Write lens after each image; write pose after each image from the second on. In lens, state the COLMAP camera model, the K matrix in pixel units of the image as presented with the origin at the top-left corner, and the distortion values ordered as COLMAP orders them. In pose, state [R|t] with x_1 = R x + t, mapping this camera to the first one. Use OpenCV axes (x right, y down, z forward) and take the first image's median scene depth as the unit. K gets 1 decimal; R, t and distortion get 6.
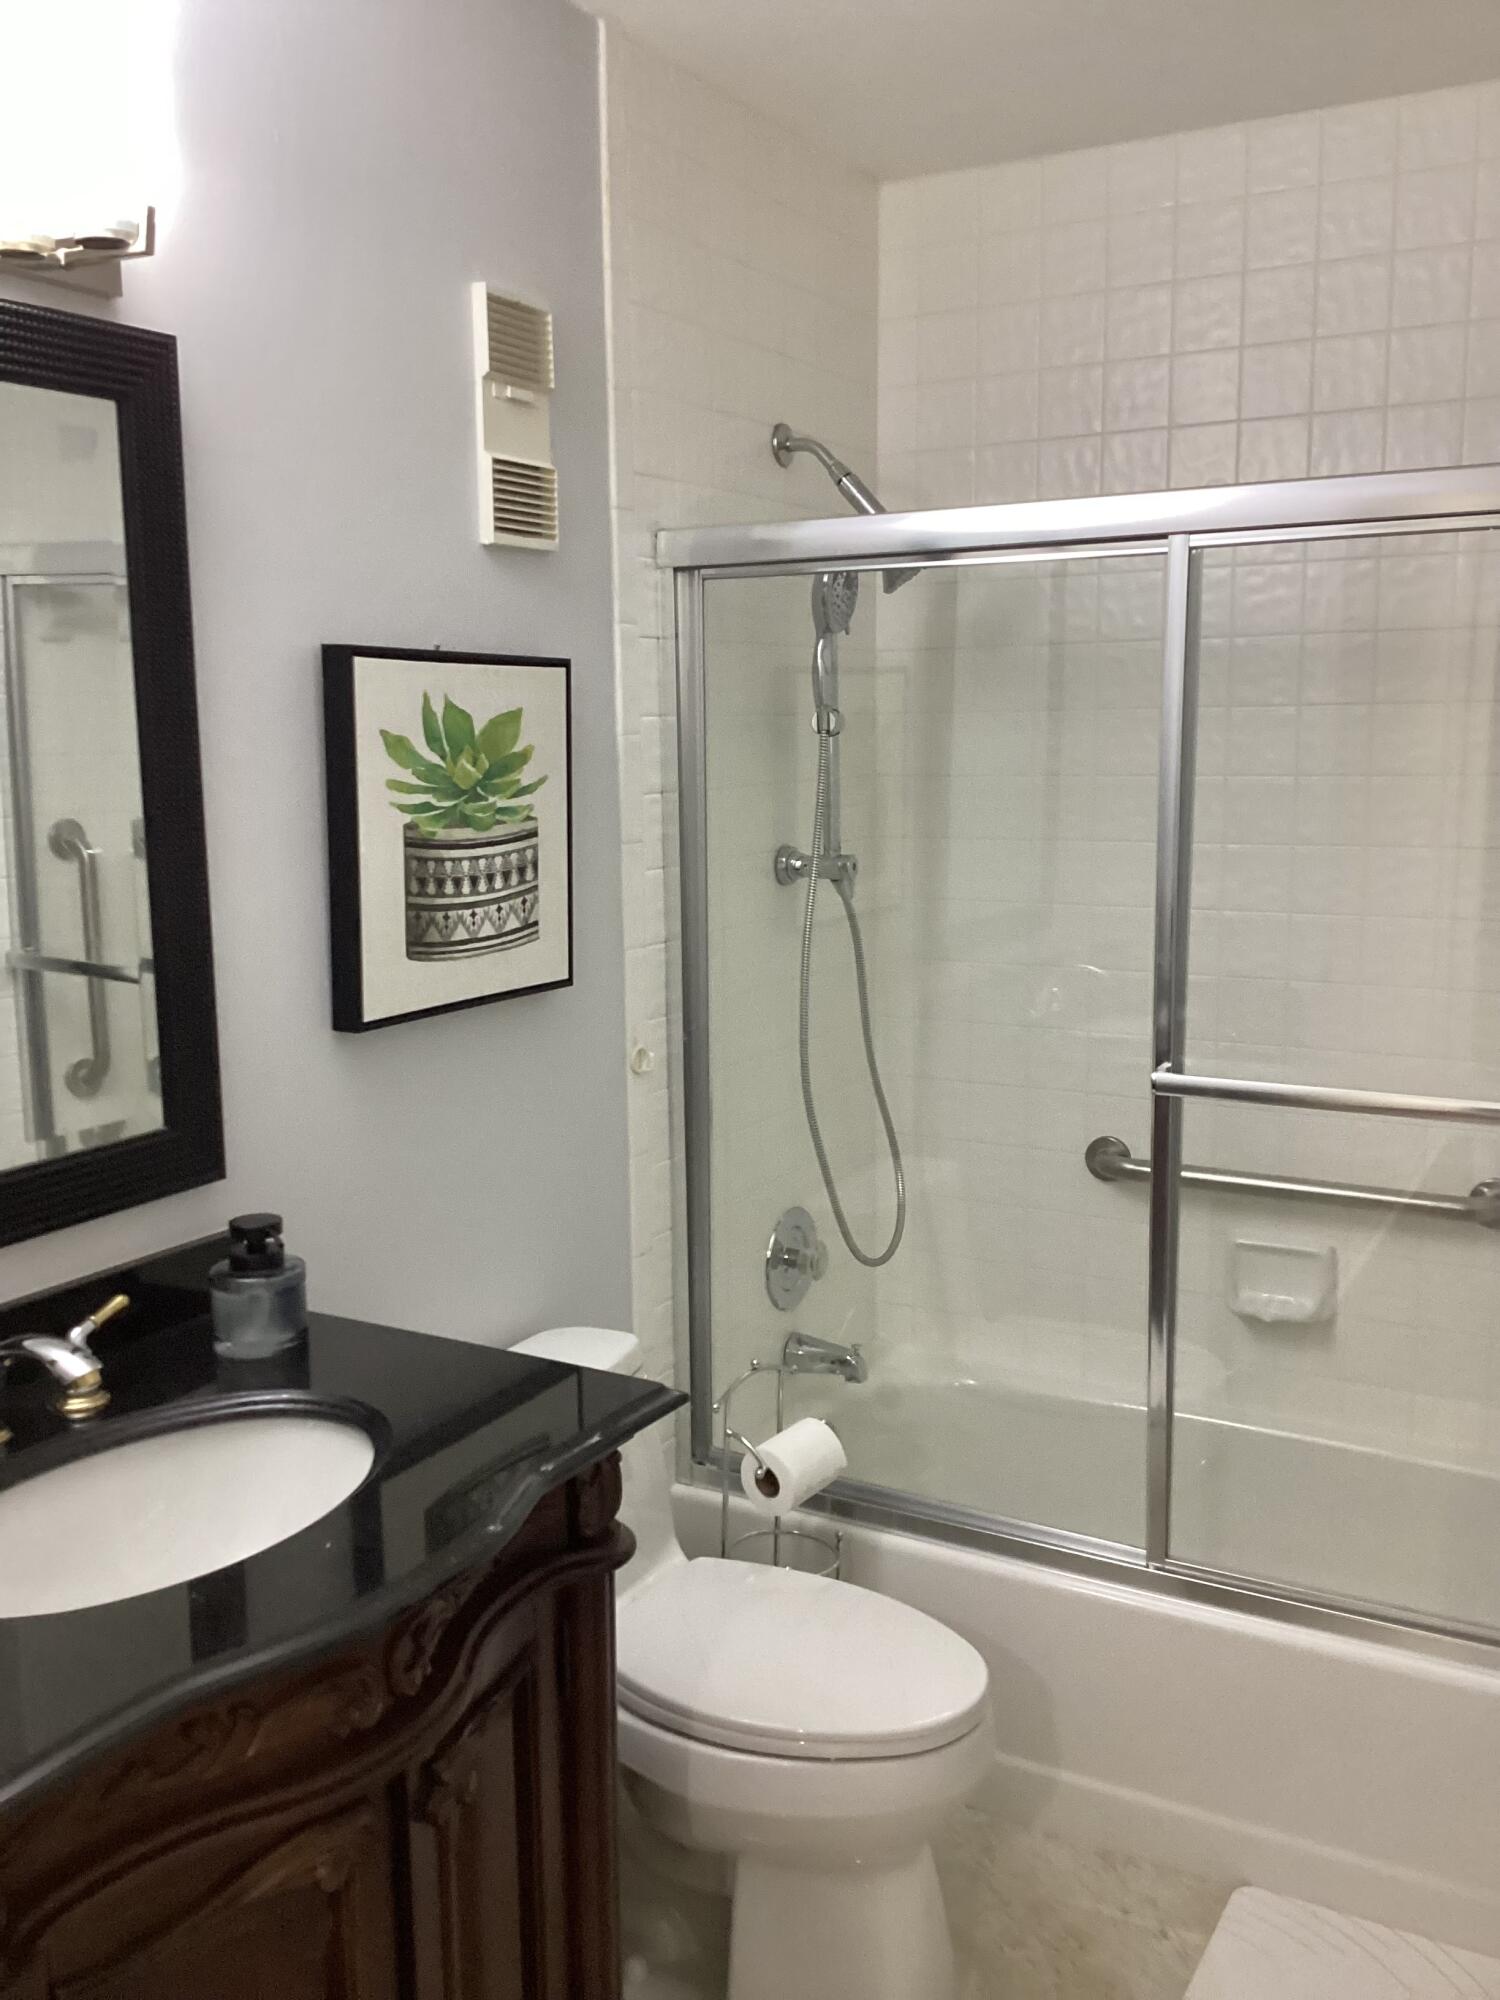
lens RADIAL K [[1787.1, 0, 755.9], [0, 1787.1, 1033.1], [0, 0, 1]] dist [0.138612, -0.254237]
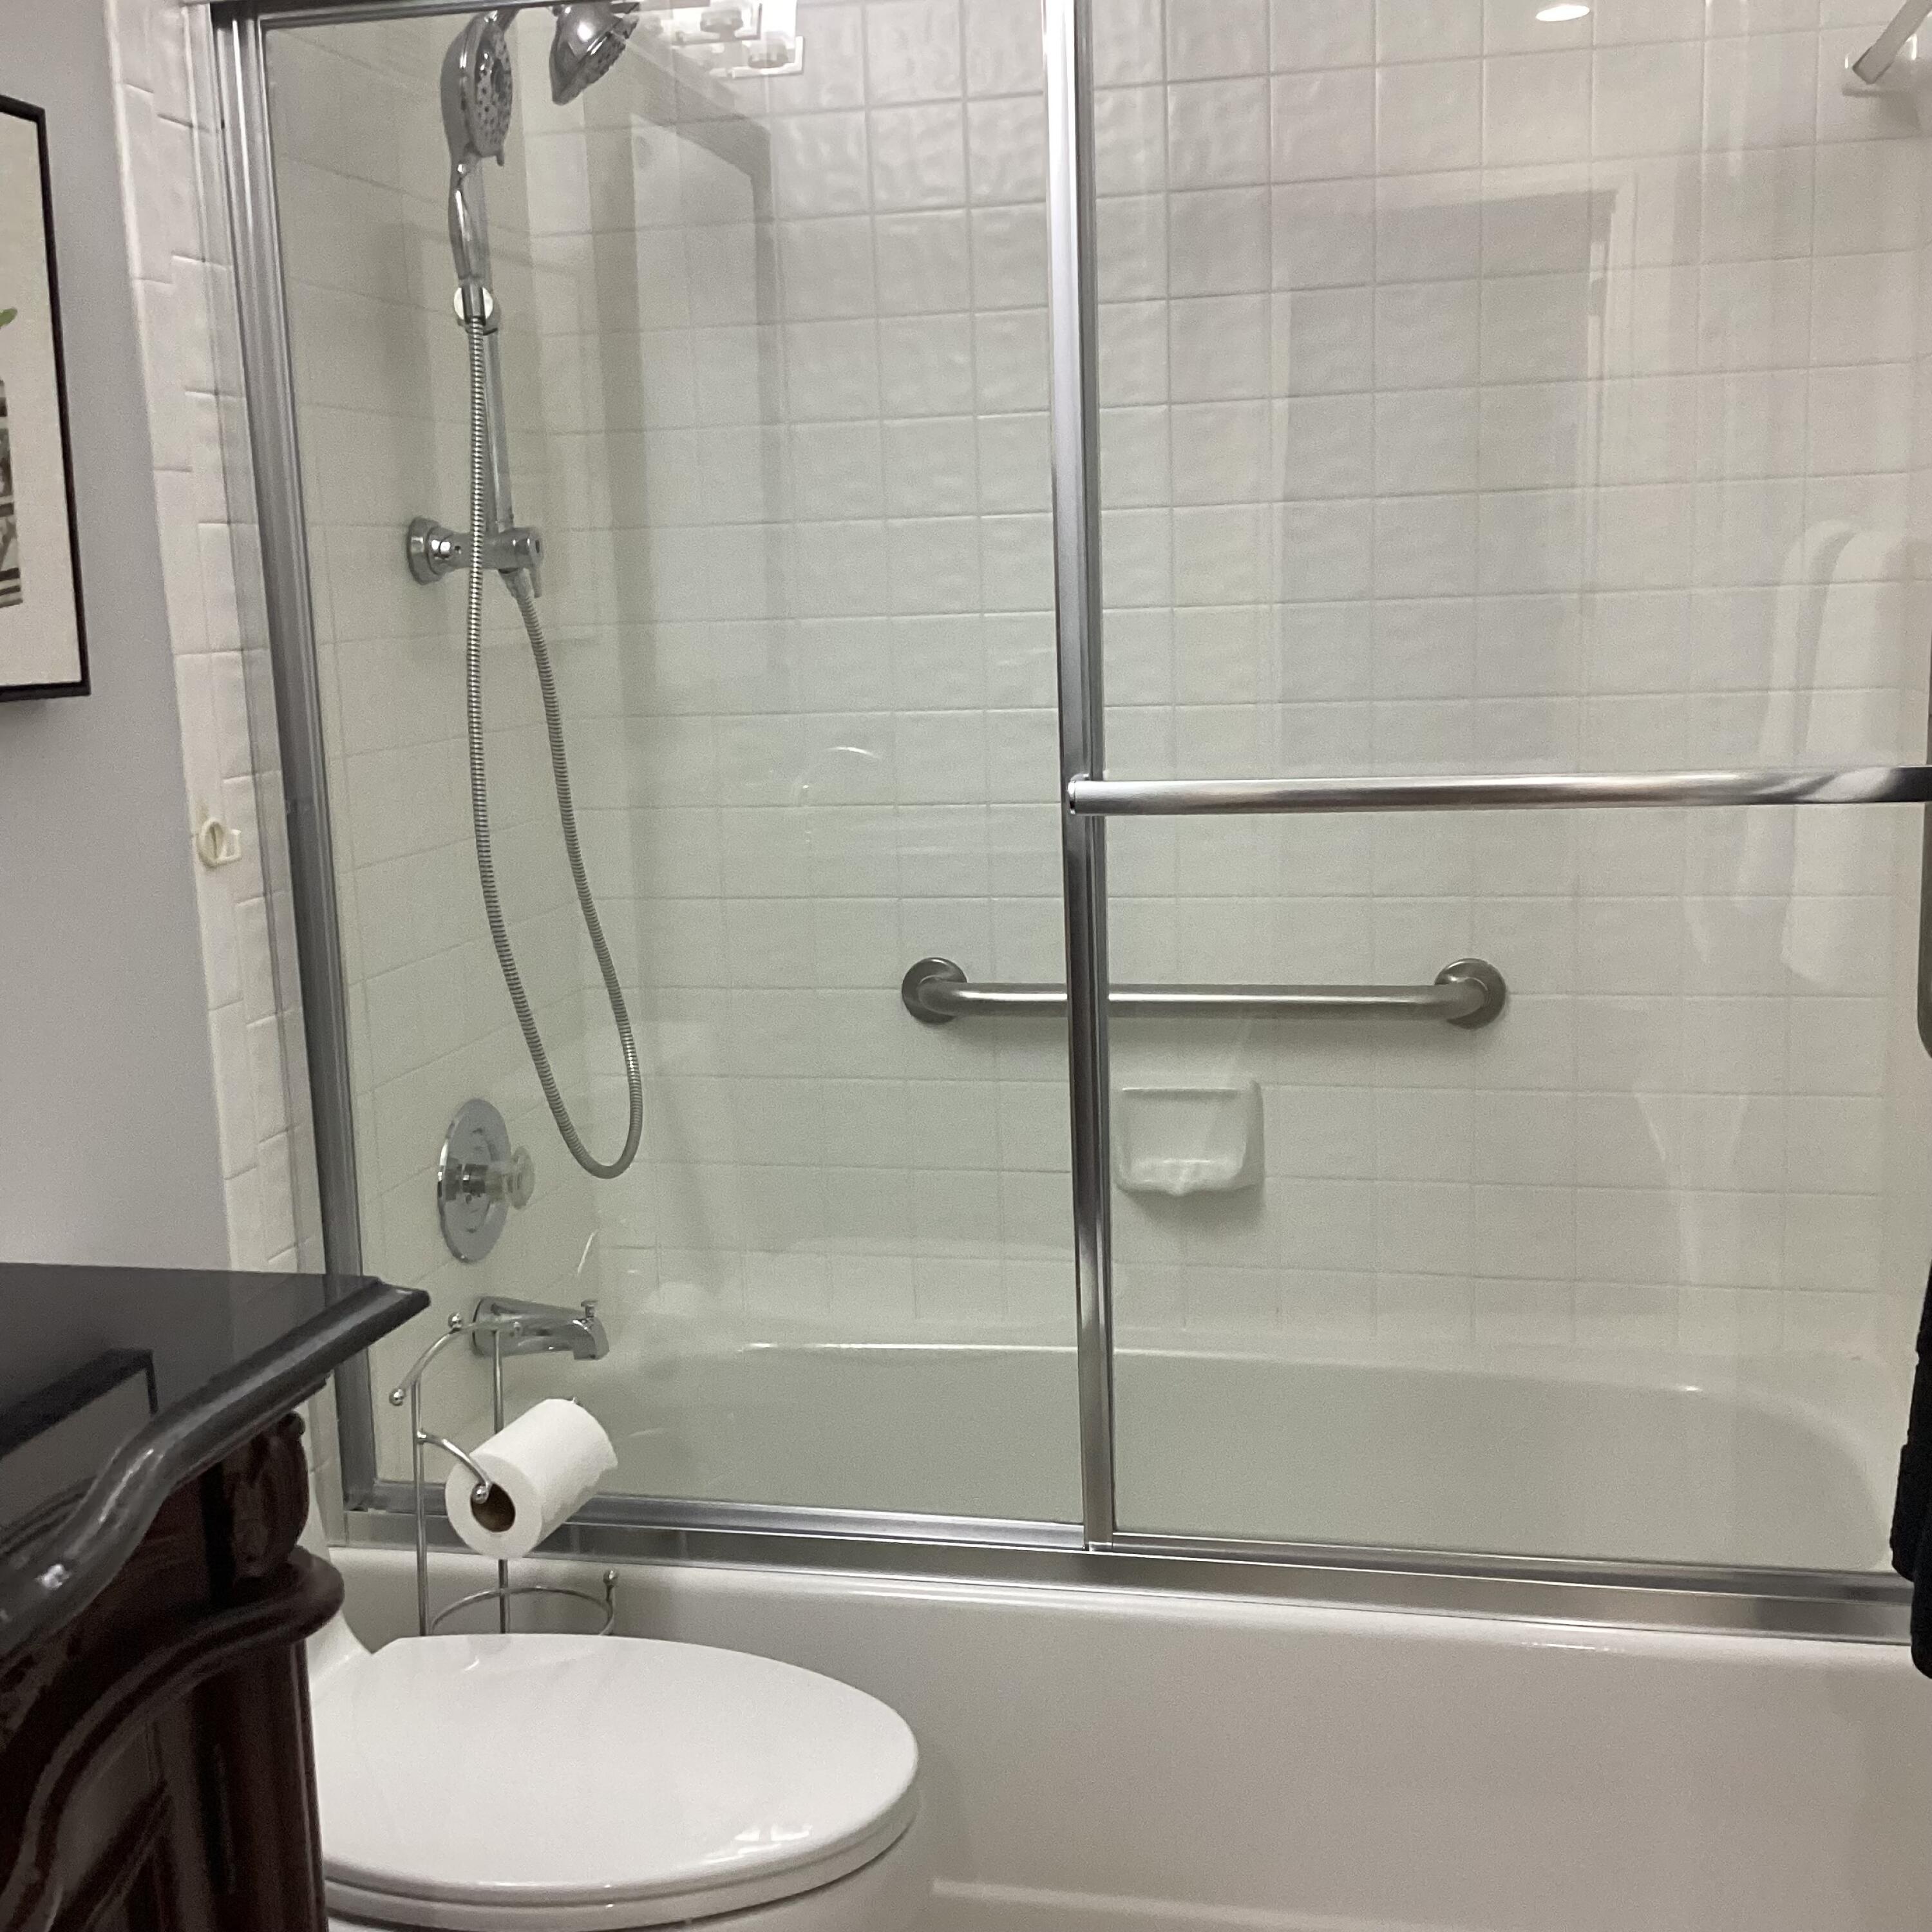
lens RADIAL K [[2269.5, 0, 966.5], [0, 2269.5, 1008.7], [0, 0, 1]] dist [0.105431, -0.182192]
pose [[0.955625, -0.074581, 0.284987, -0.046638], [0.074140, 0.997171, 0.012353, 0.078322], [-0.285102, 0.009324, 0.958452, 0.194992]]
